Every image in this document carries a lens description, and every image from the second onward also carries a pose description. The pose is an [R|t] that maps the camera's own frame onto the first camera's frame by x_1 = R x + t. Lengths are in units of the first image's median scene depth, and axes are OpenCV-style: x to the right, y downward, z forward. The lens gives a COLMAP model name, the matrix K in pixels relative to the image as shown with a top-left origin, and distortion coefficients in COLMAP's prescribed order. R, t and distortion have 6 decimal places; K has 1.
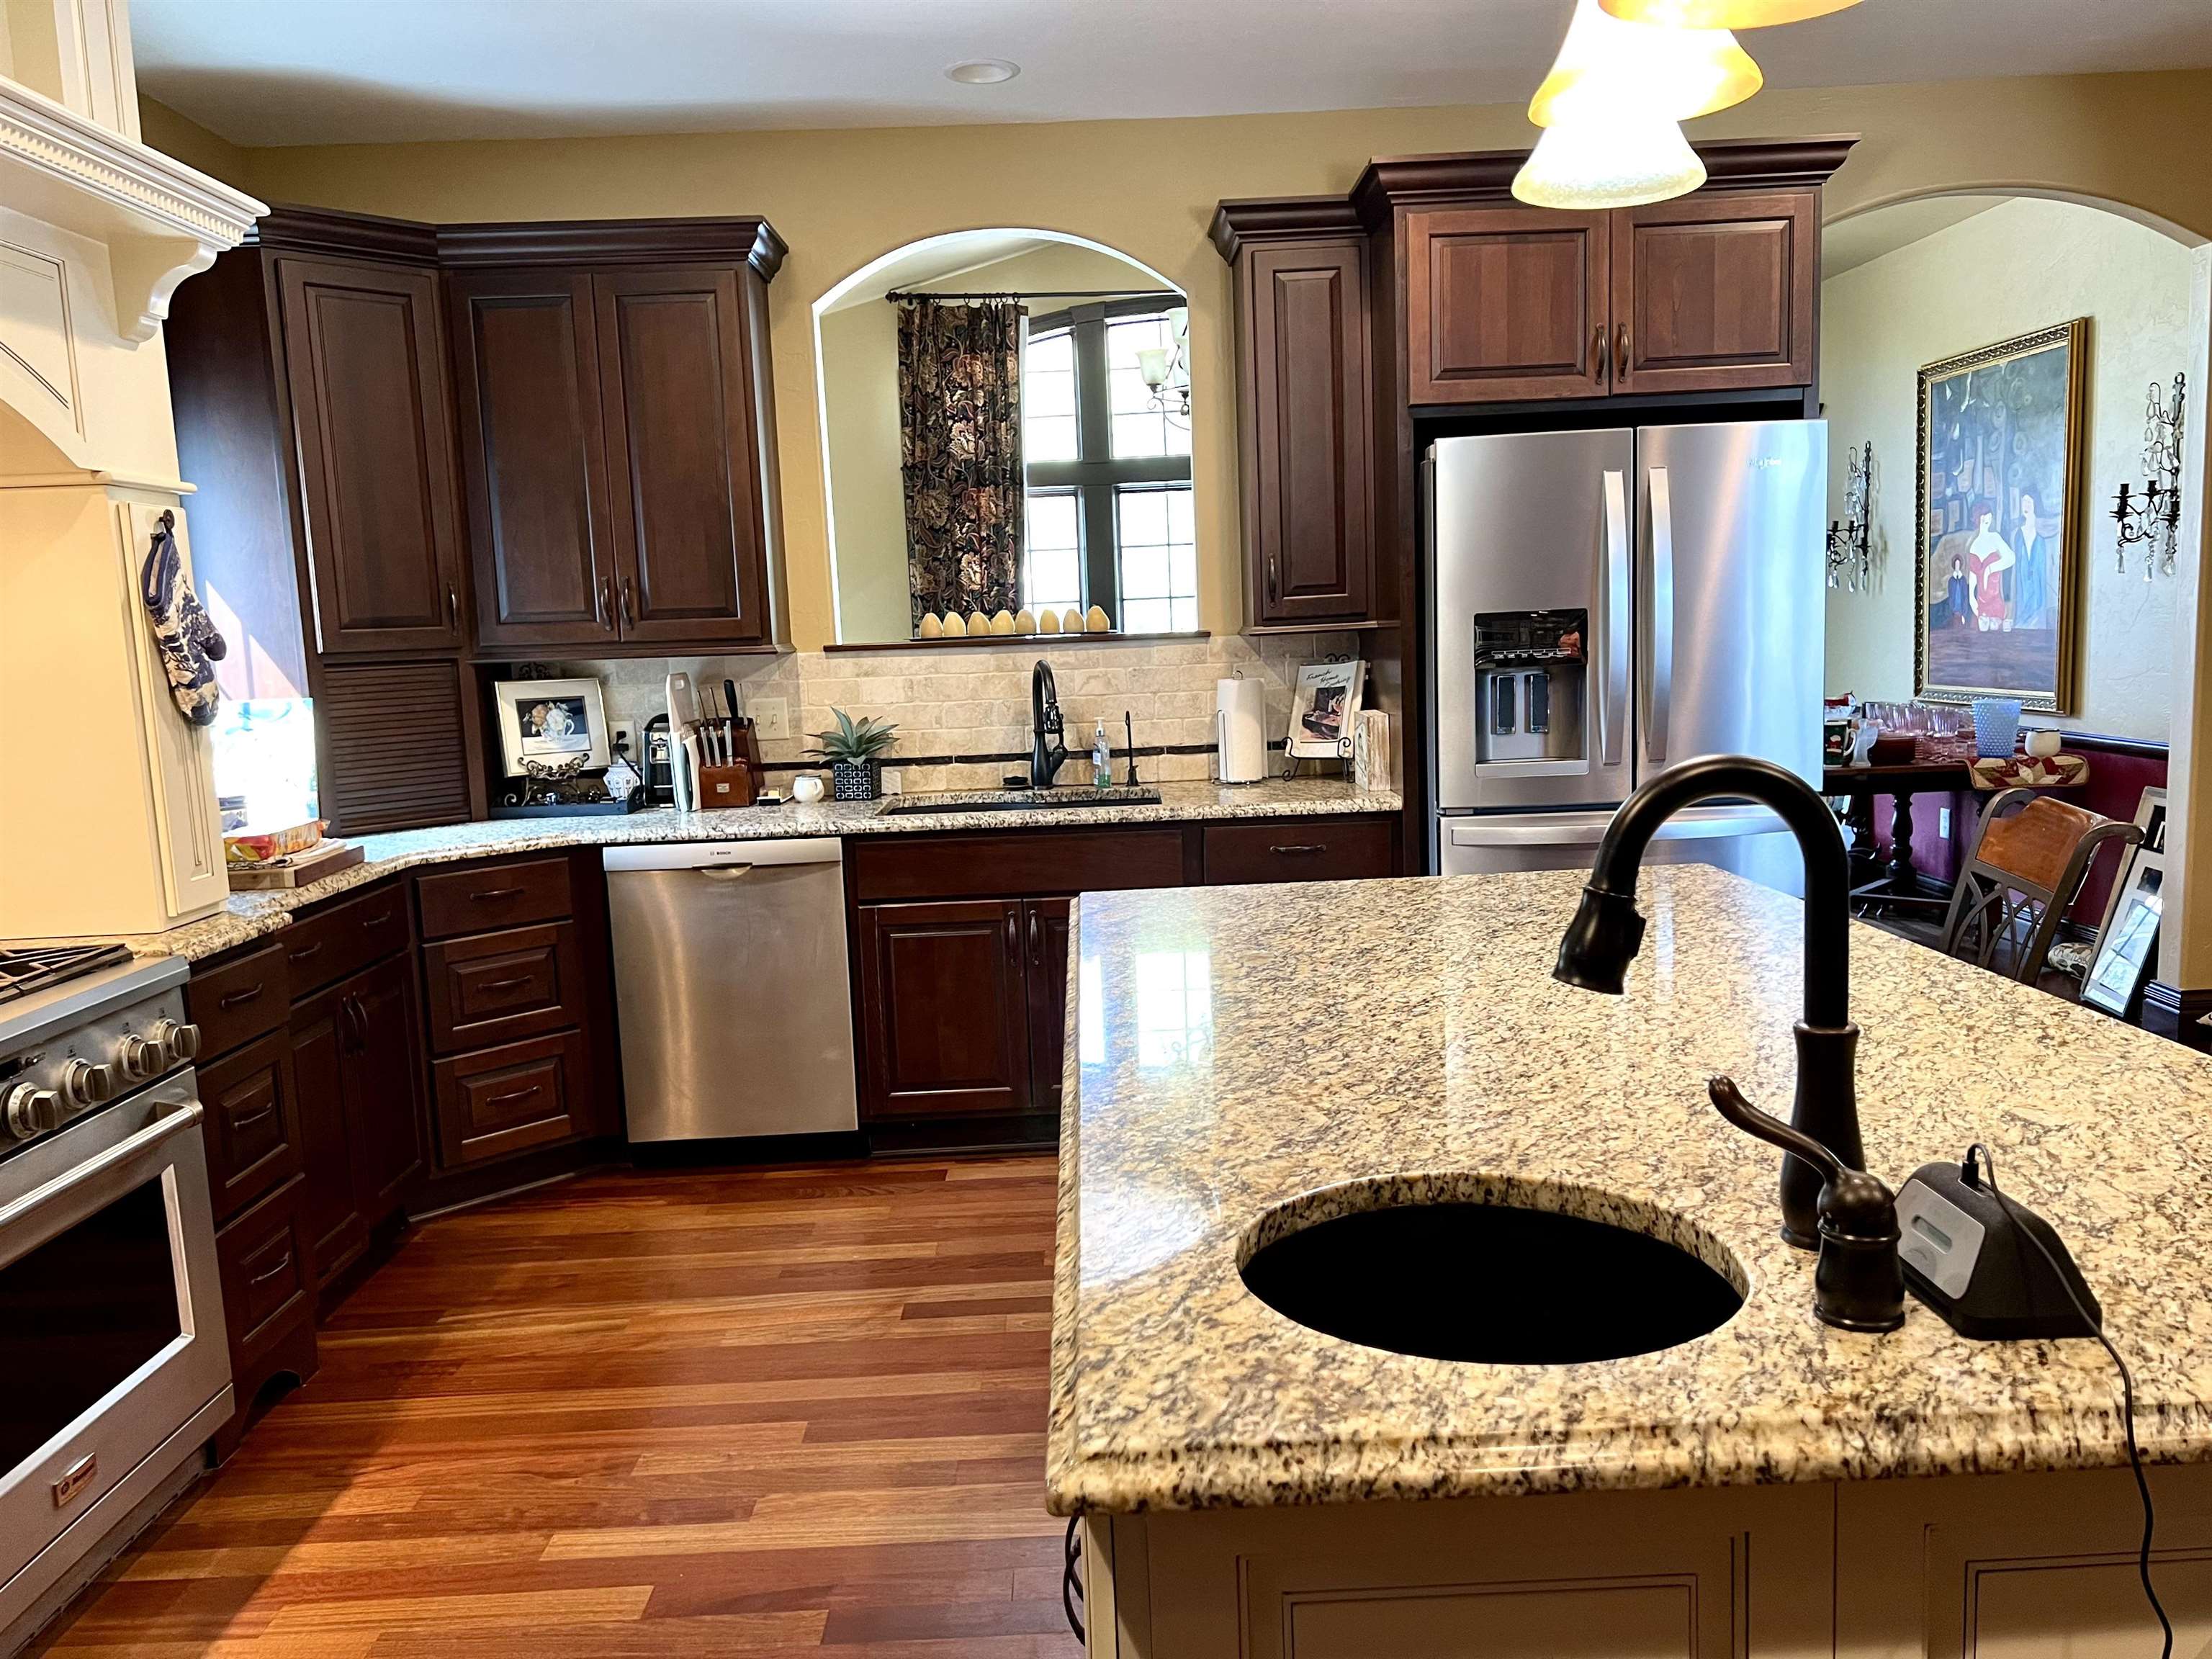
lens RADIAL K [[1630.1, 0, 1104.7], [0, 1630.1, 801.0], [0, 0, 1]] dist [0.061168, -0.051422]
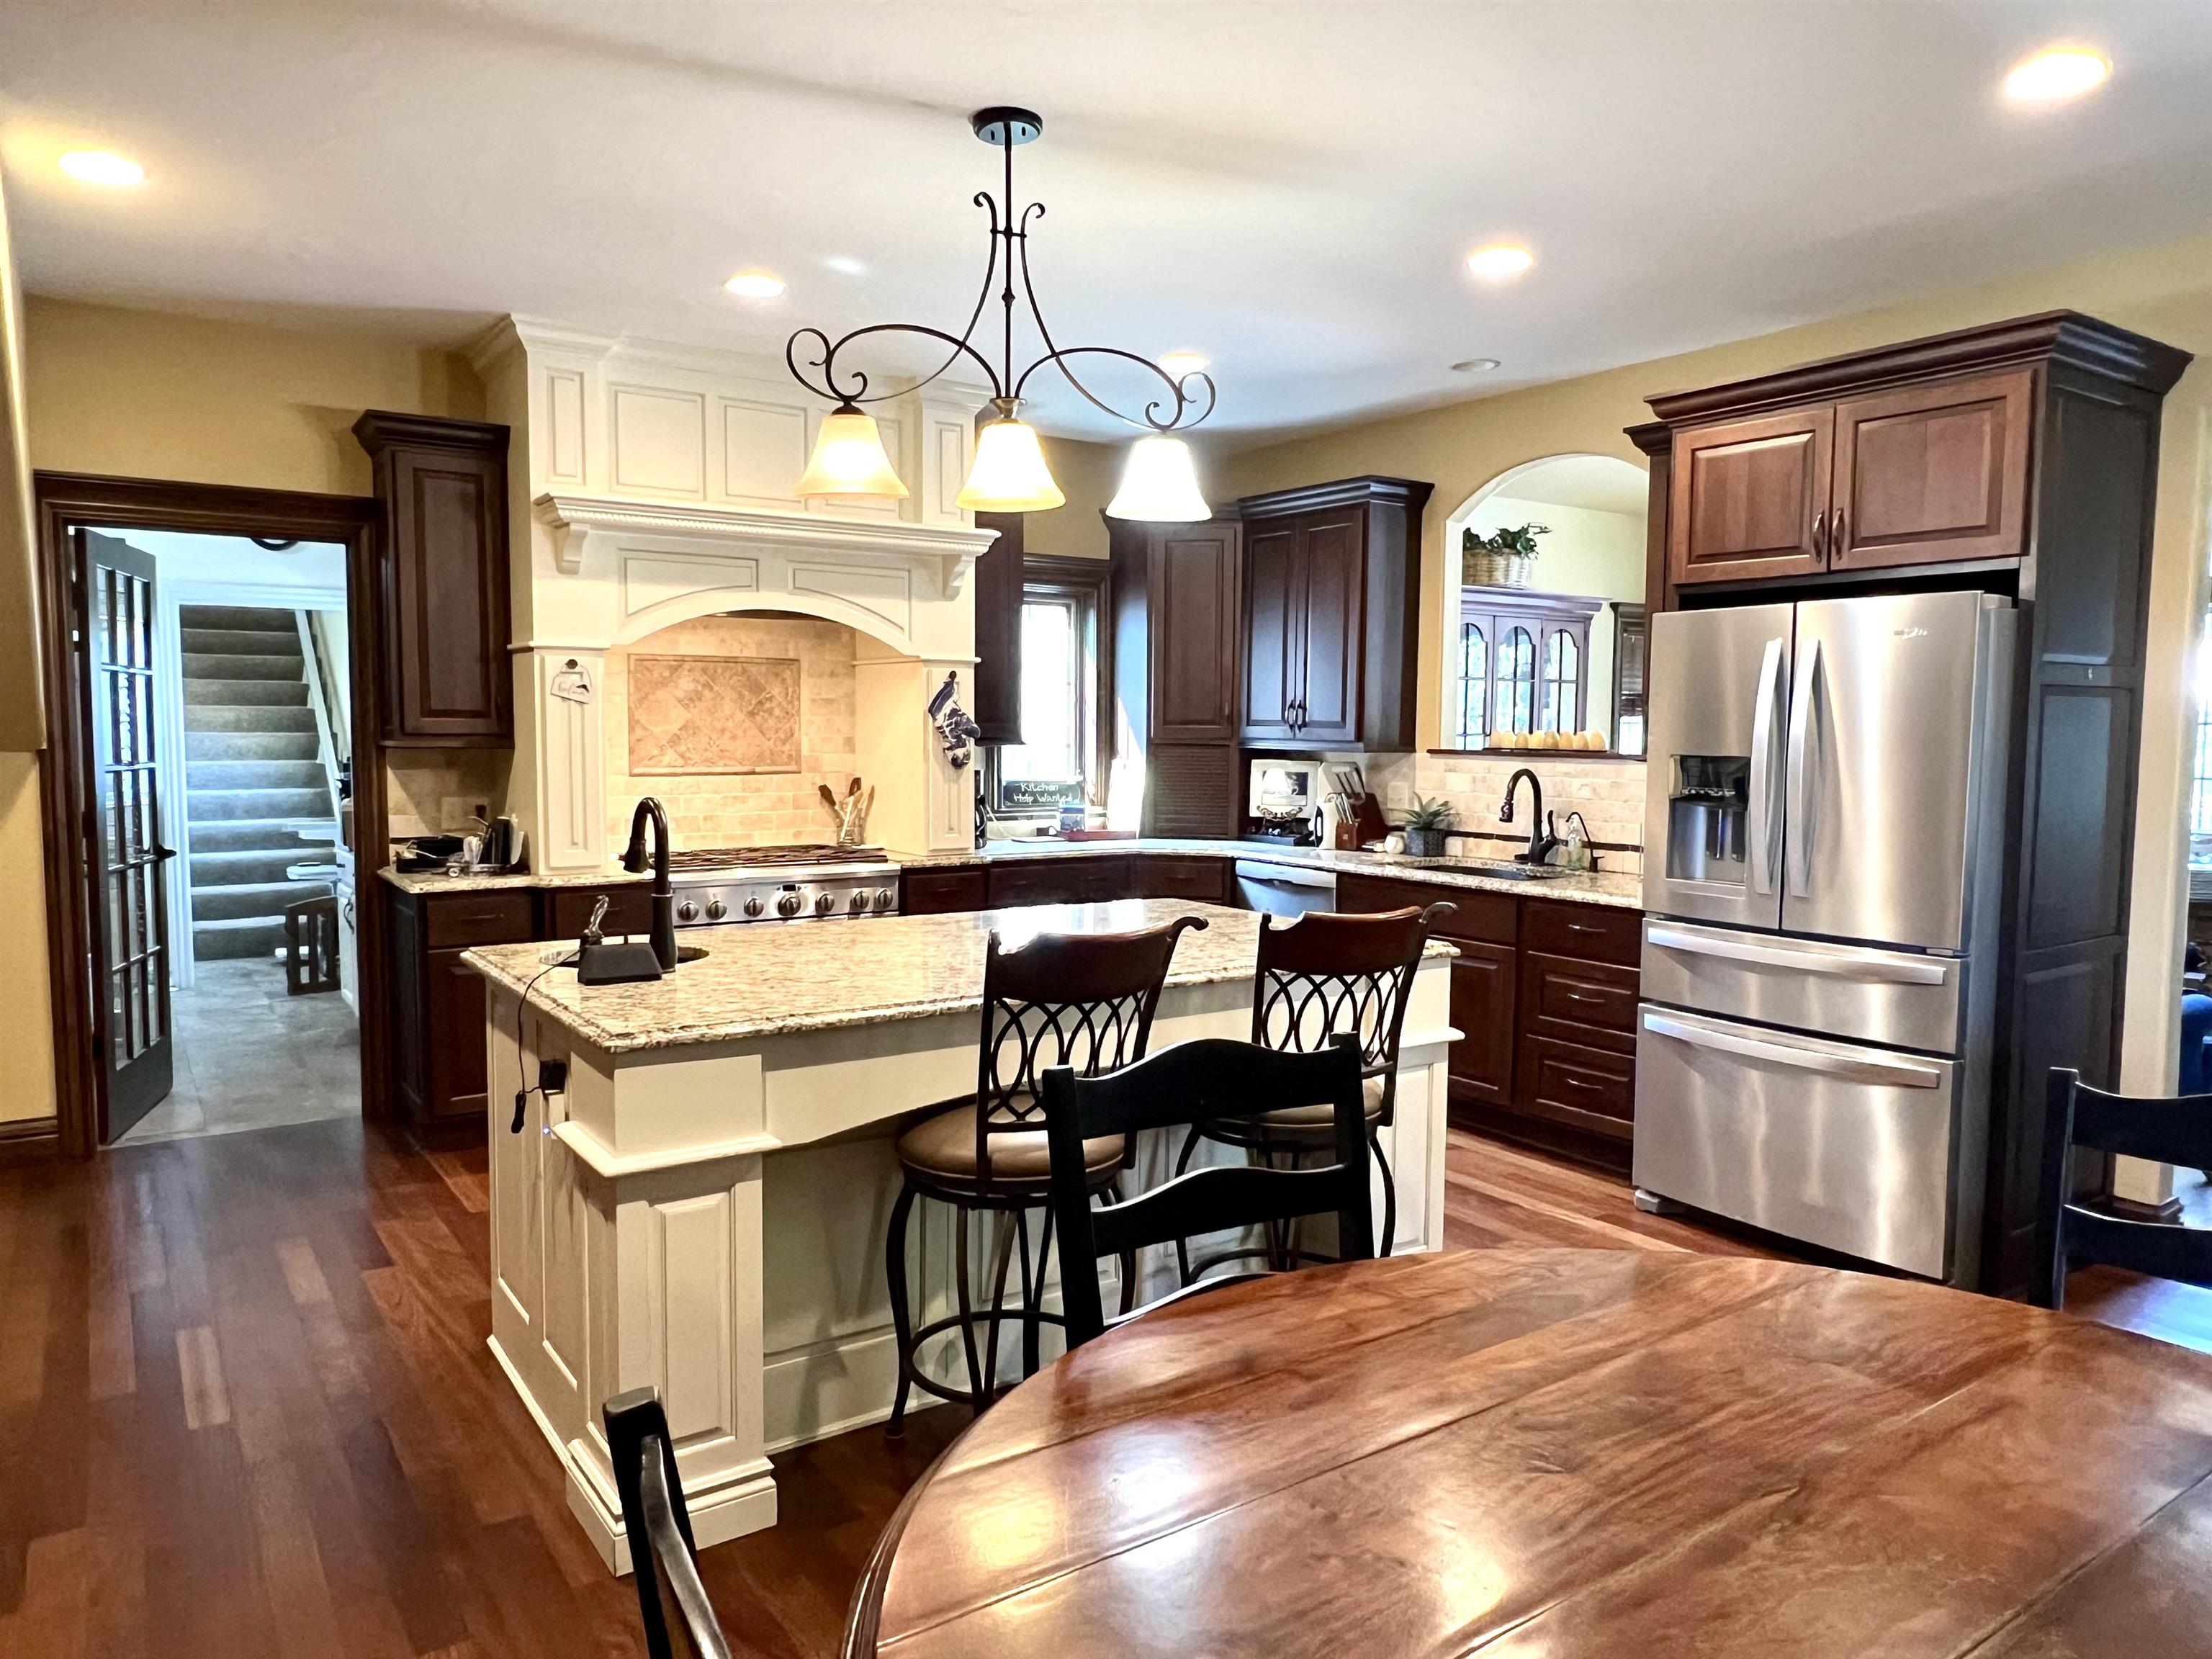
lens RADIAL K [[1443.9, 0, 1106.0], [0, 1443.9, 829.5], [0, 0, 1]] dist [0.002971, 0.000438]
pose [[0.568470, 0.106209, -0.815820, 0.820527], [-0.123869, 0.991377, 0.042751, -0.049431], [0.813326, 0.076752, 0.576724, 0.034891]]
